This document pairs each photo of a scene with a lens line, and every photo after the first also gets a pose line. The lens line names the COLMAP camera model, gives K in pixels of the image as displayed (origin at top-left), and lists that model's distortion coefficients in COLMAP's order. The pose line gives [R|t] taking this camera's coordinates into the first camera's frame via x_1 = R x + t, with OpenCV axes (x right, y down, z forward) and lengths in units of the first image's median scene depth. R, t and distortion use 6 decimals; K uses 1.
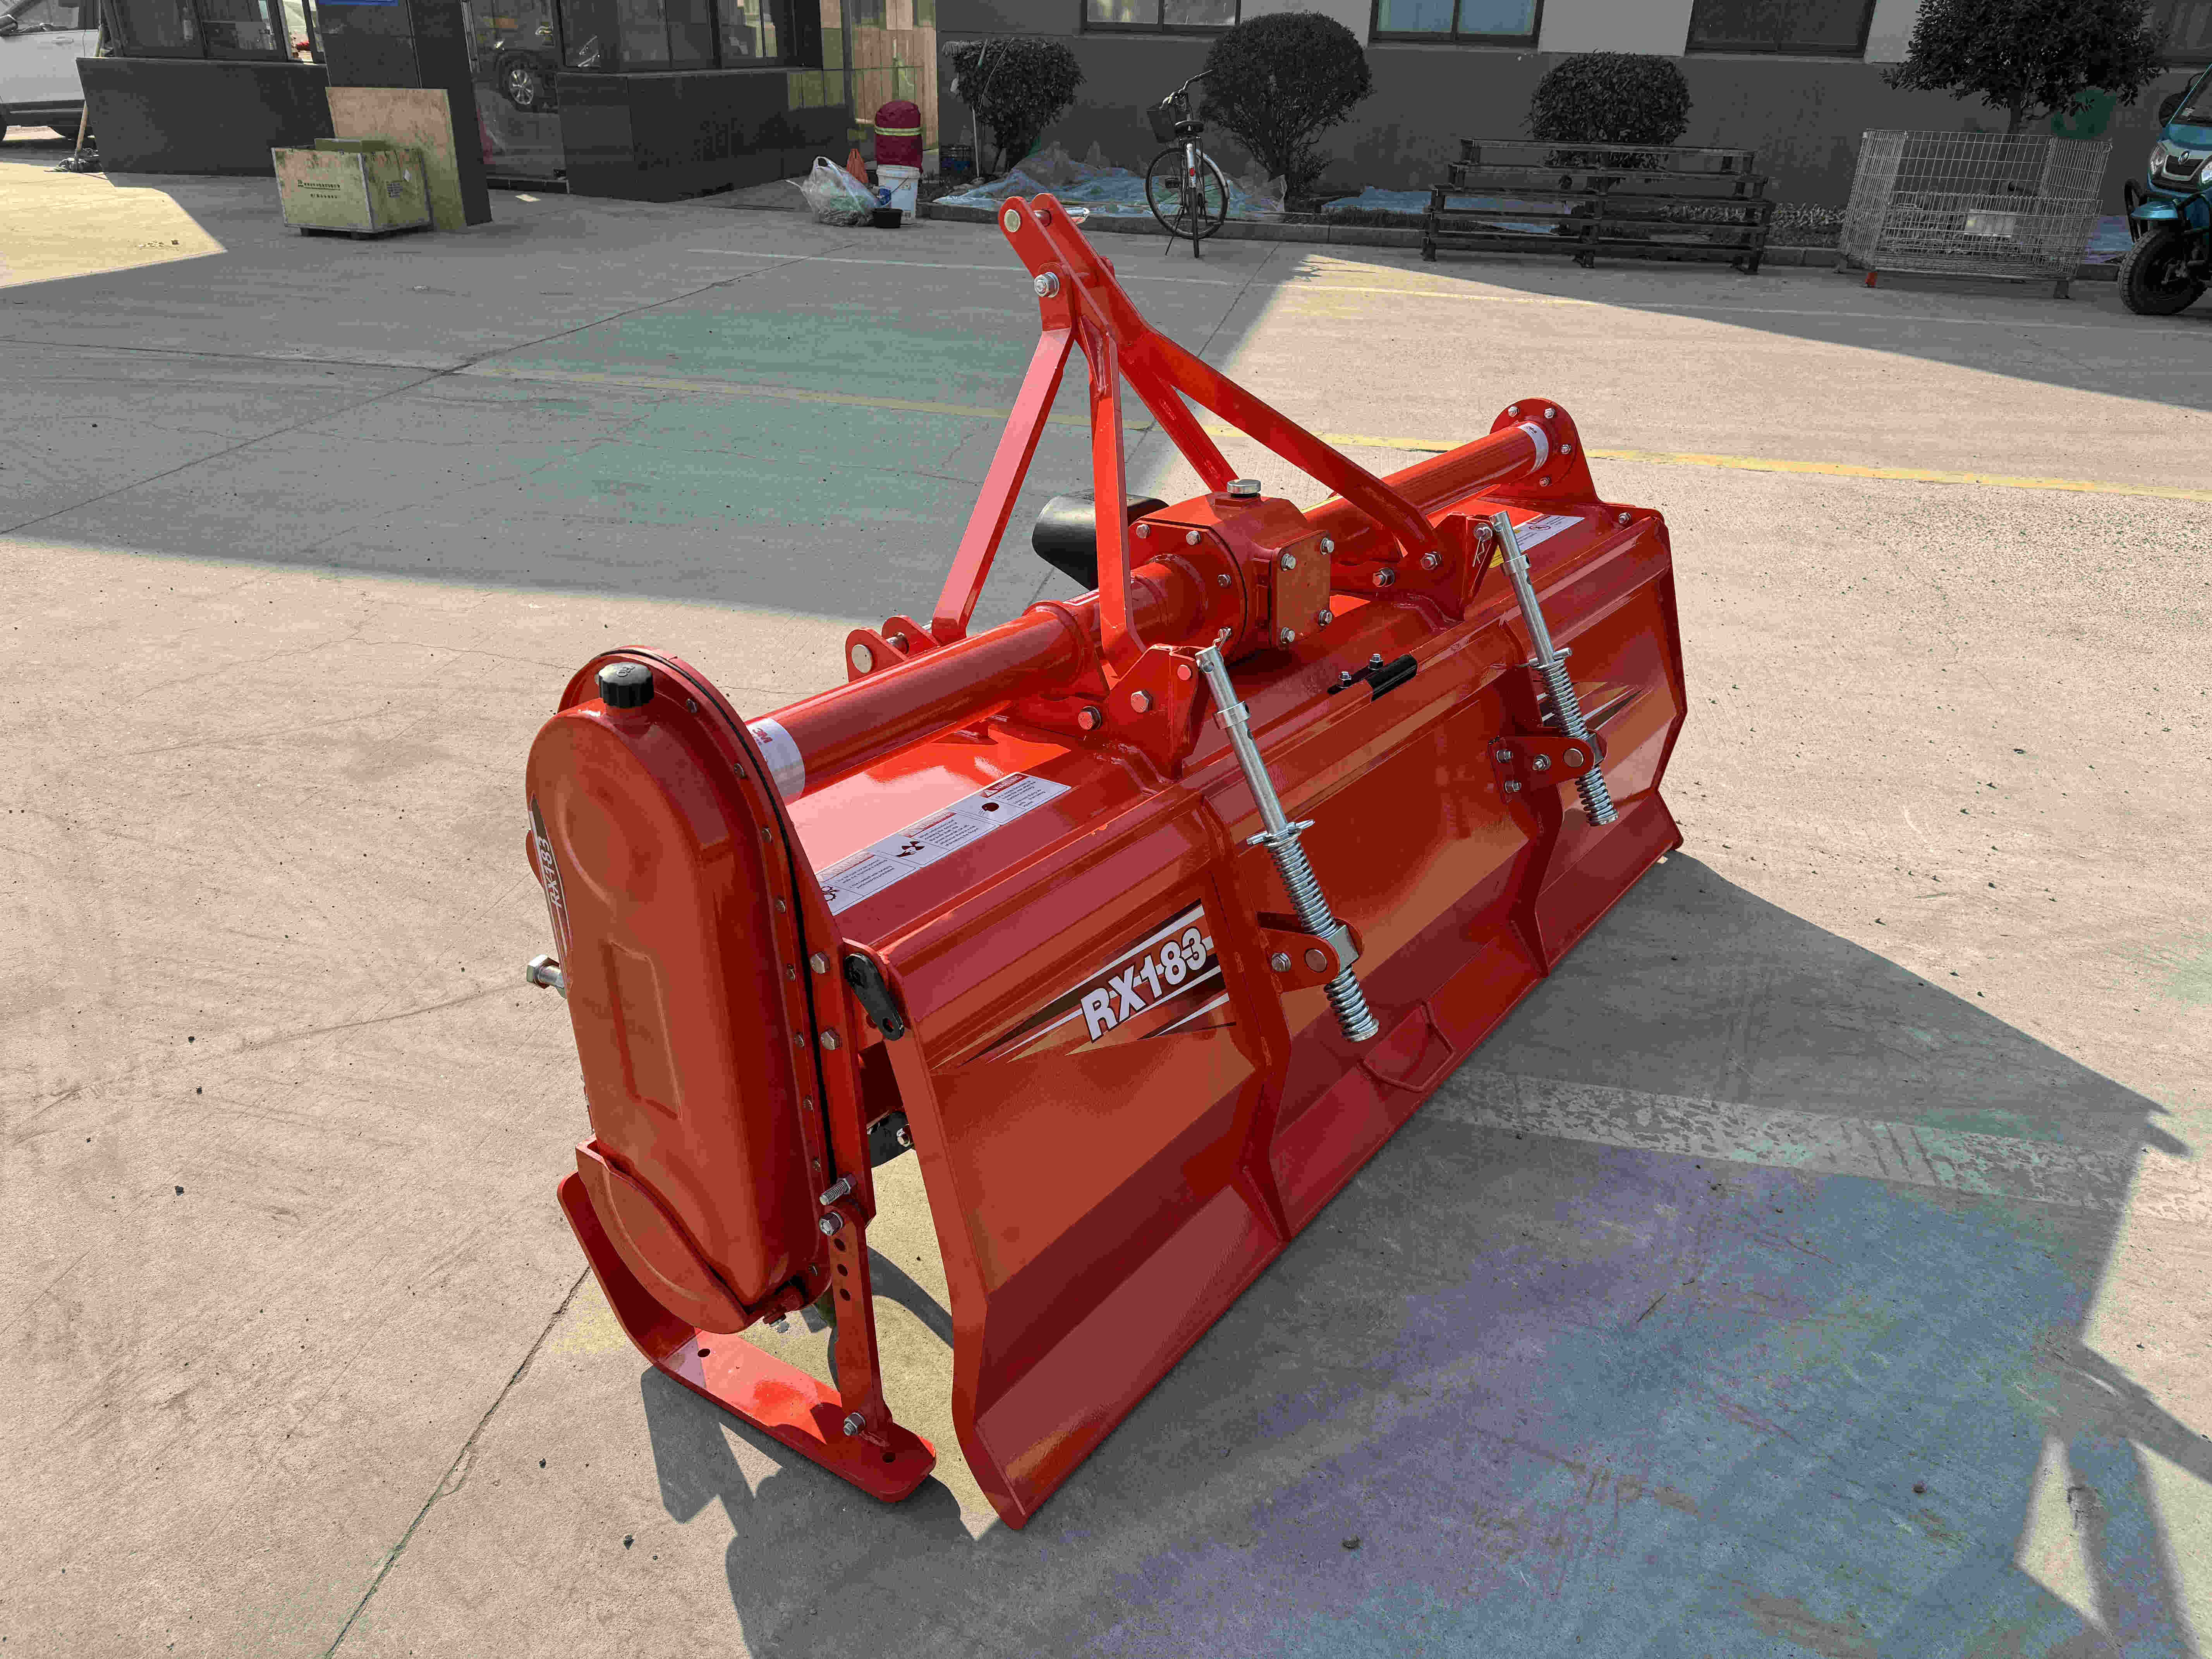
lens RADIAL K [[1555.7, 0, 1106.0], [0, 1555.7, 829.5], [0, 0, 1]] dist [0.037014, -0.050661]
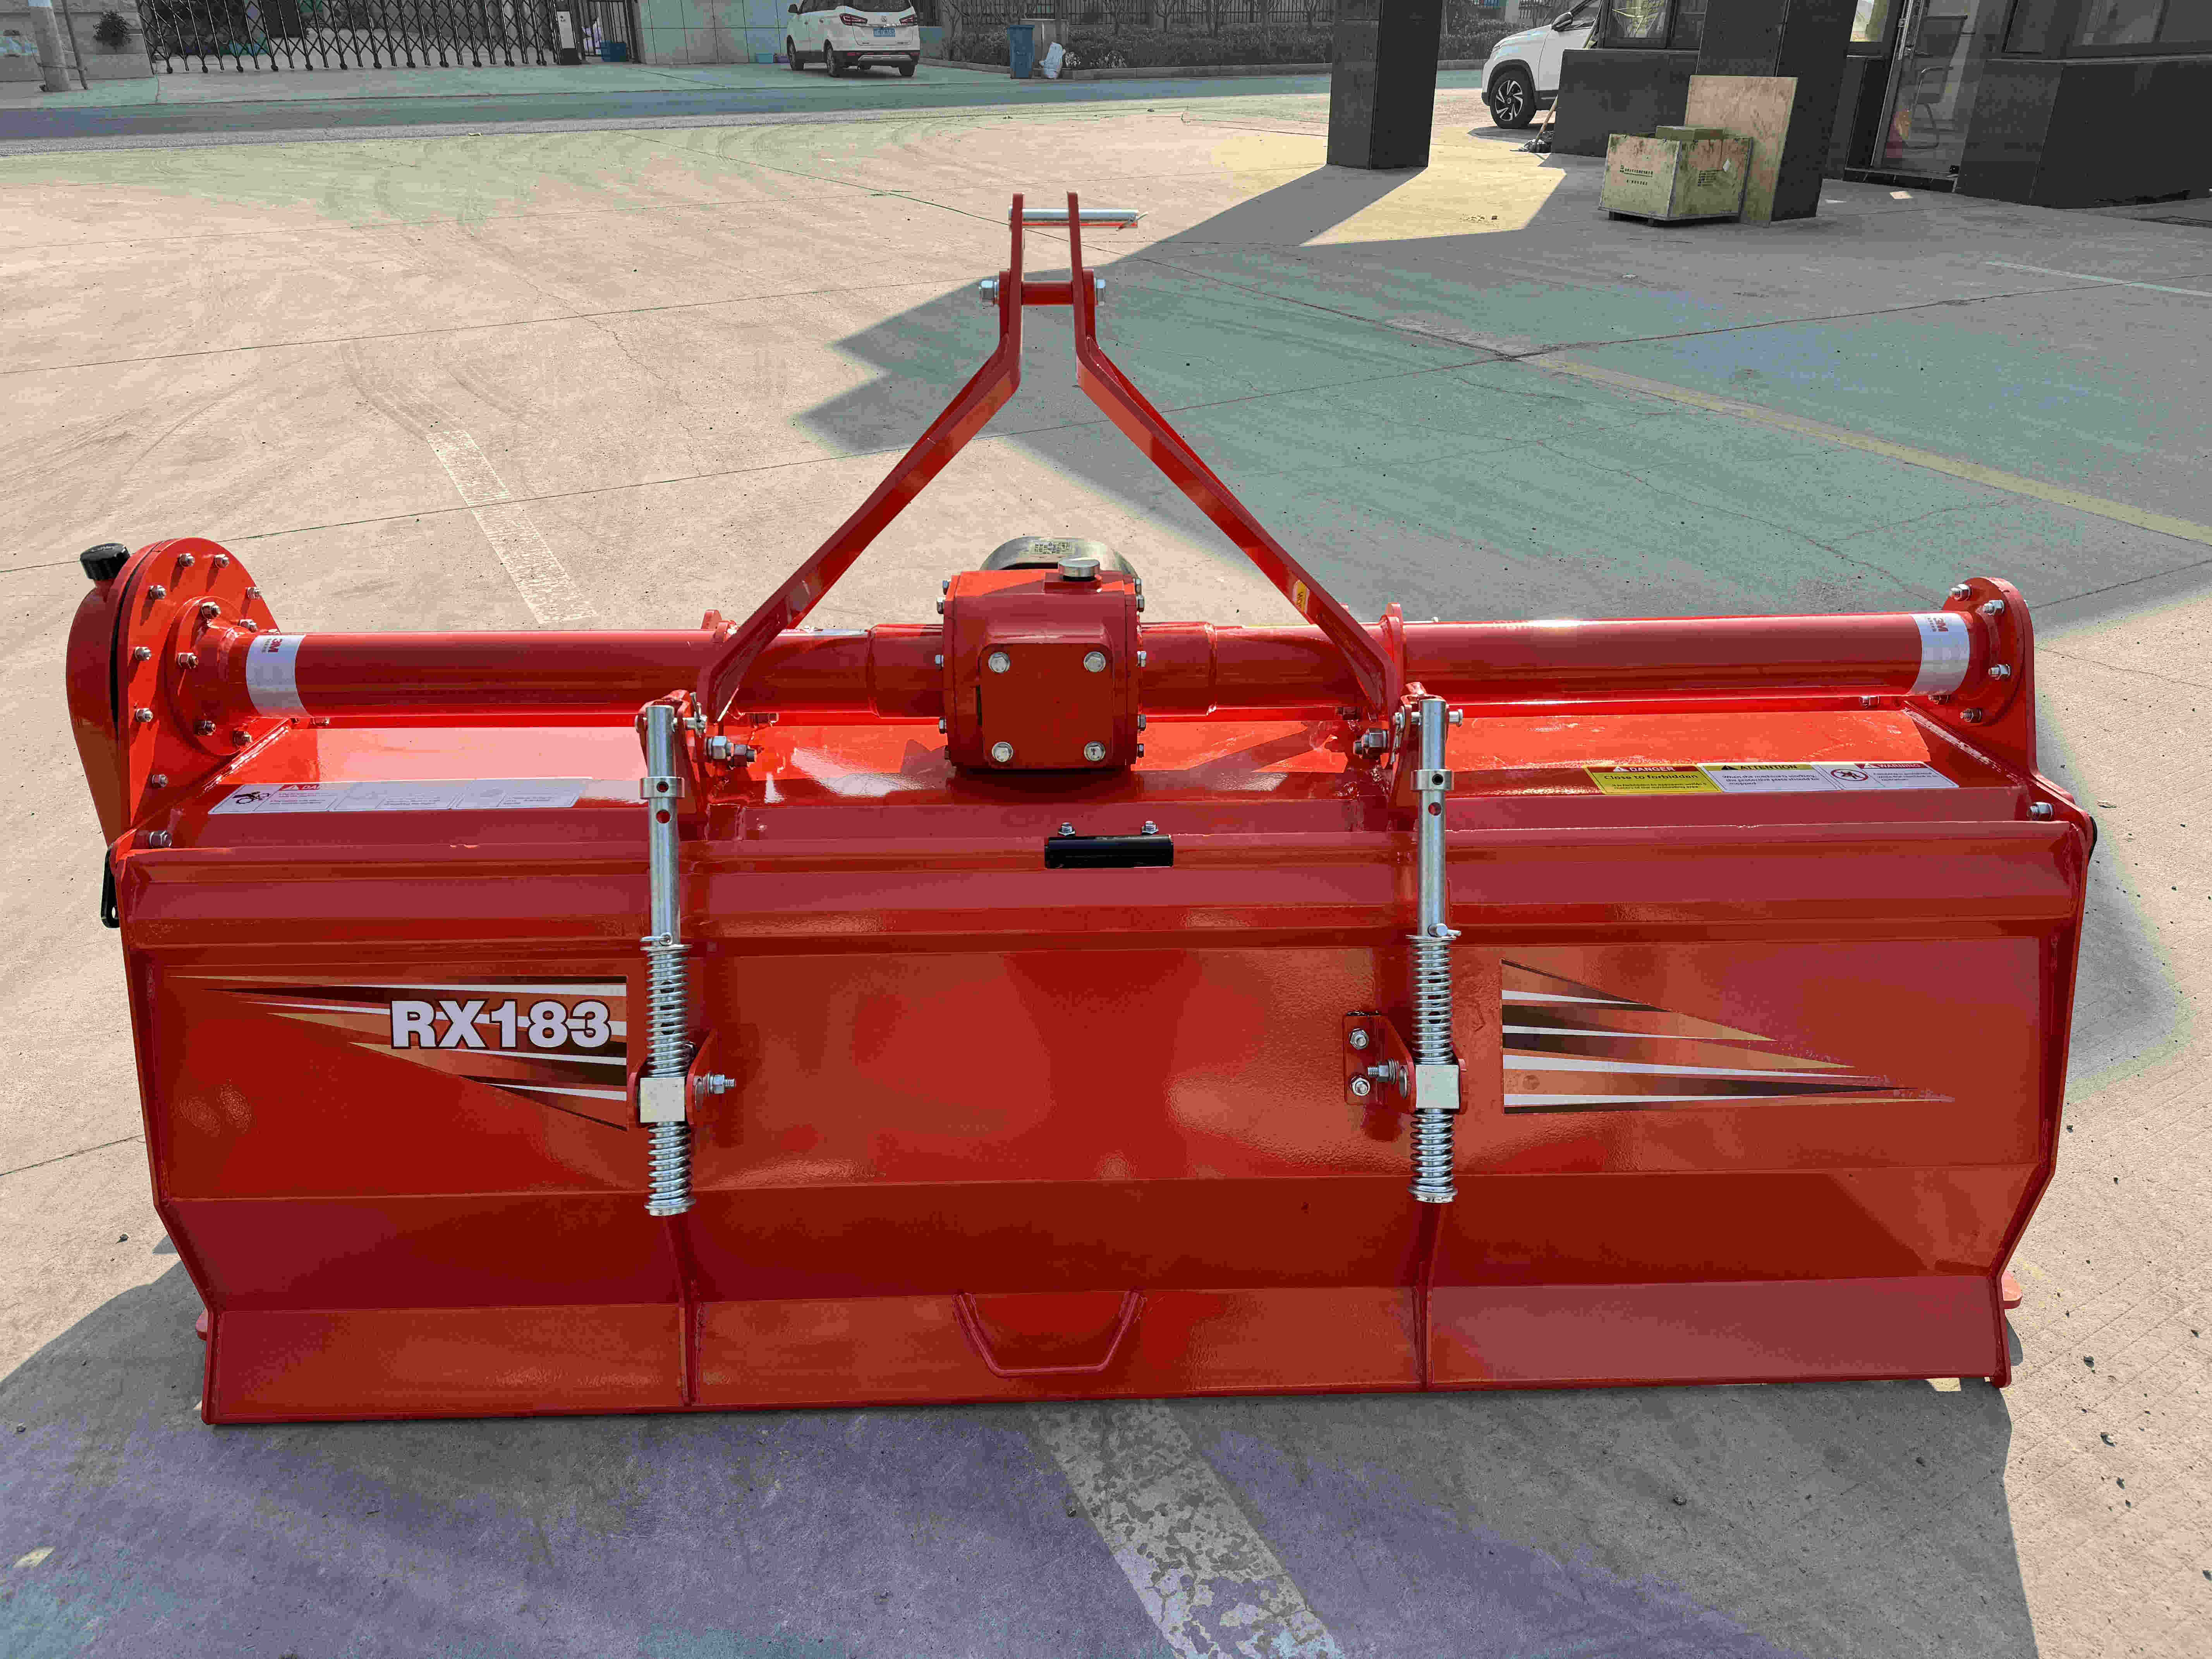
lens RADIAL K [[1555.7, 0, 1106.0], [0, 1555.7, 829.5], [0, 0, 1]] dist [0.037014, -0.050661]
pose [[0.621896, 0.336175, -0.707271, 0.686462], [-0.332263, 0.931116, 0.150415, -0.214435], [0.709117, 0.141457, 0.690755, 0.465333]]
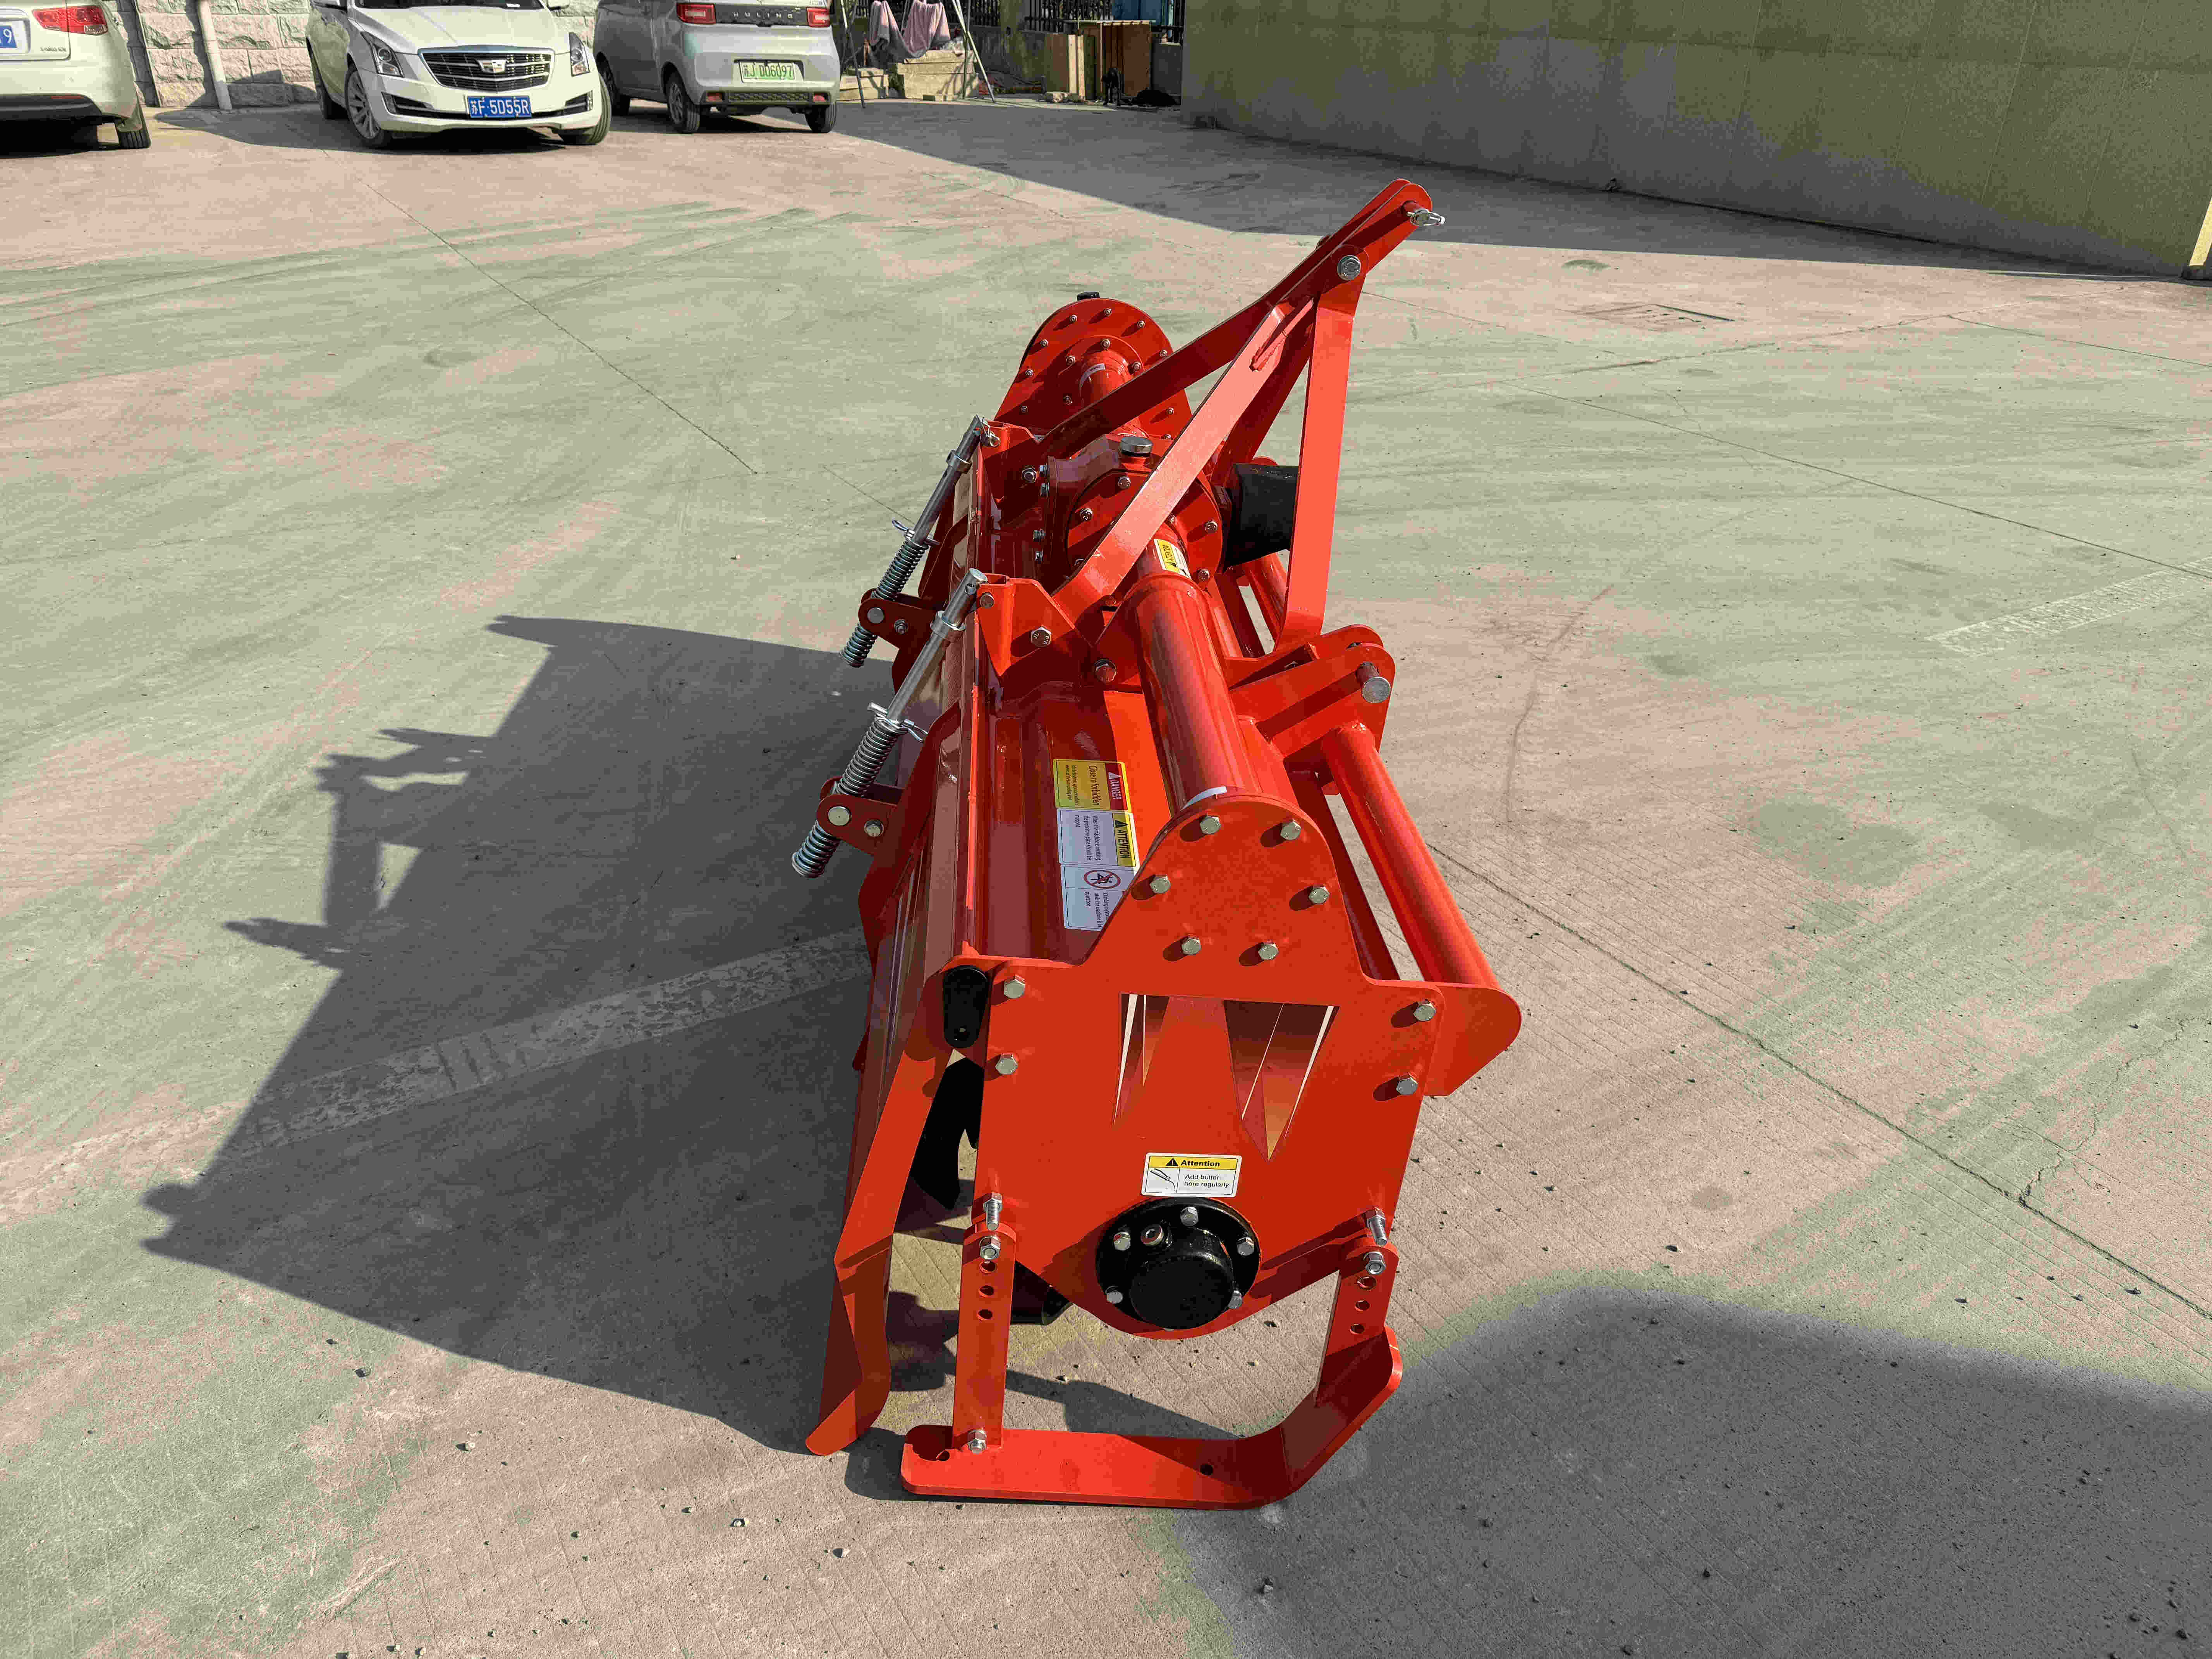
lens RADIAL K [[1555.7, 0, 1106.0], [0, 1555.7, 829.5], [0, 0, 1]] dist [0.037014, -0.050661]
pose [[-0.749077, 0.271333, -0.604369, 0.767359], [-0.342303, 0.622542, 0.703754, -0.743365], [0.567197, 0.734044, -0.373454, 1.496676]]
